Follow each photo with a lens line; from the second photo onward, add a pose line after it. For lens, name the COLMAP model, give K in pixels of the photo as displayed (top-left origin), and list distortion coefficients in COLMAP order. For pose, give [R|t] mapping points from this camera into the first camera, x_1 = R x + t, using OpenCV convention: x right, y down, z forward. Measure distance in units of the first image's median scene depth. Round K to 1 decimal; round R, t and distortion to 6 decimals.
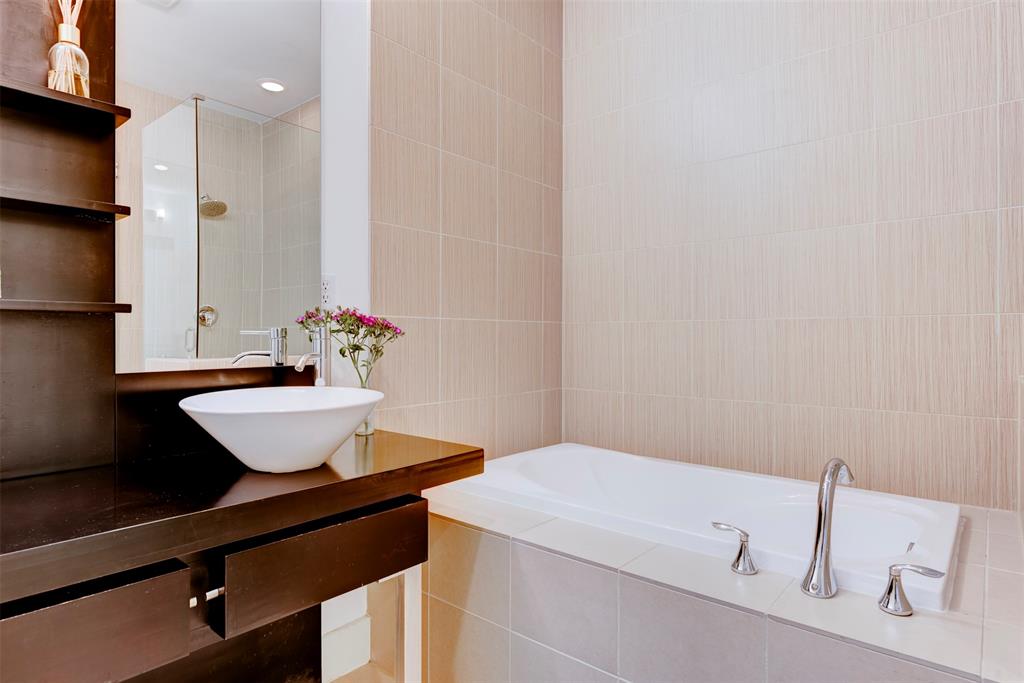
lens RADIAL K [[574.2, 0, 512.0], [0, 574.2, 341.5], [0, 0, 1]] dist [0.005631, 0.001378]
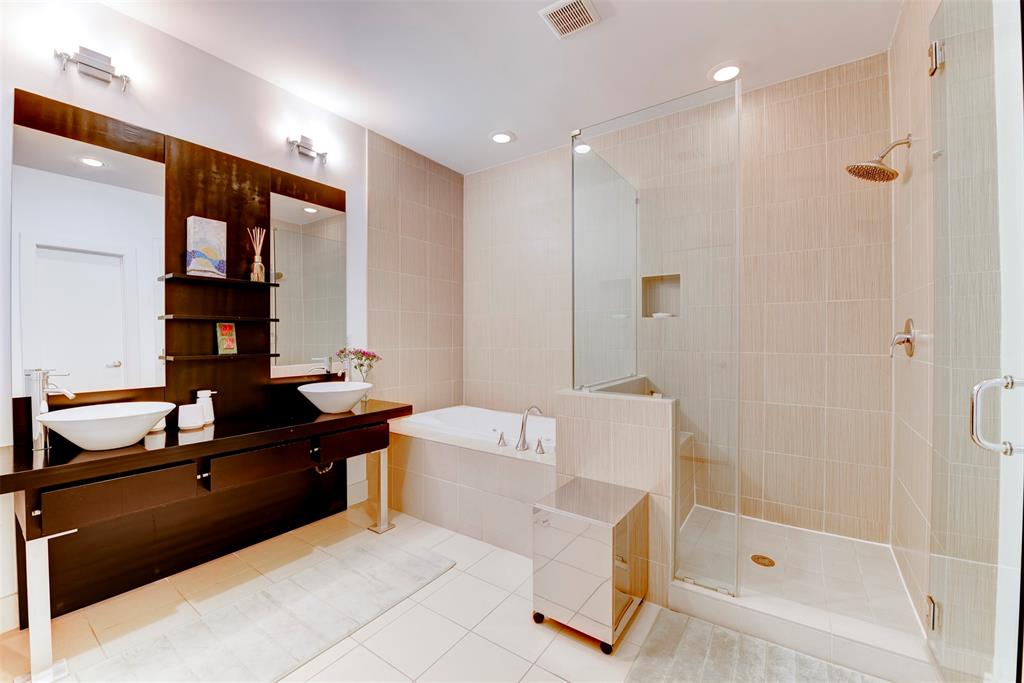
lens RADIAL K [[410.1, 0, 512.0], [0, 410.1, 341.5], [0, 0, 1]] dist [0.000942, 0.000091]
pose [[0.995461, -0.001302, 0.095161, 0.204662], [0.001040, 0.999996, 0.002802, -0.095627], [-0.095165, -0.002691, 0.995458, -0.814437]]
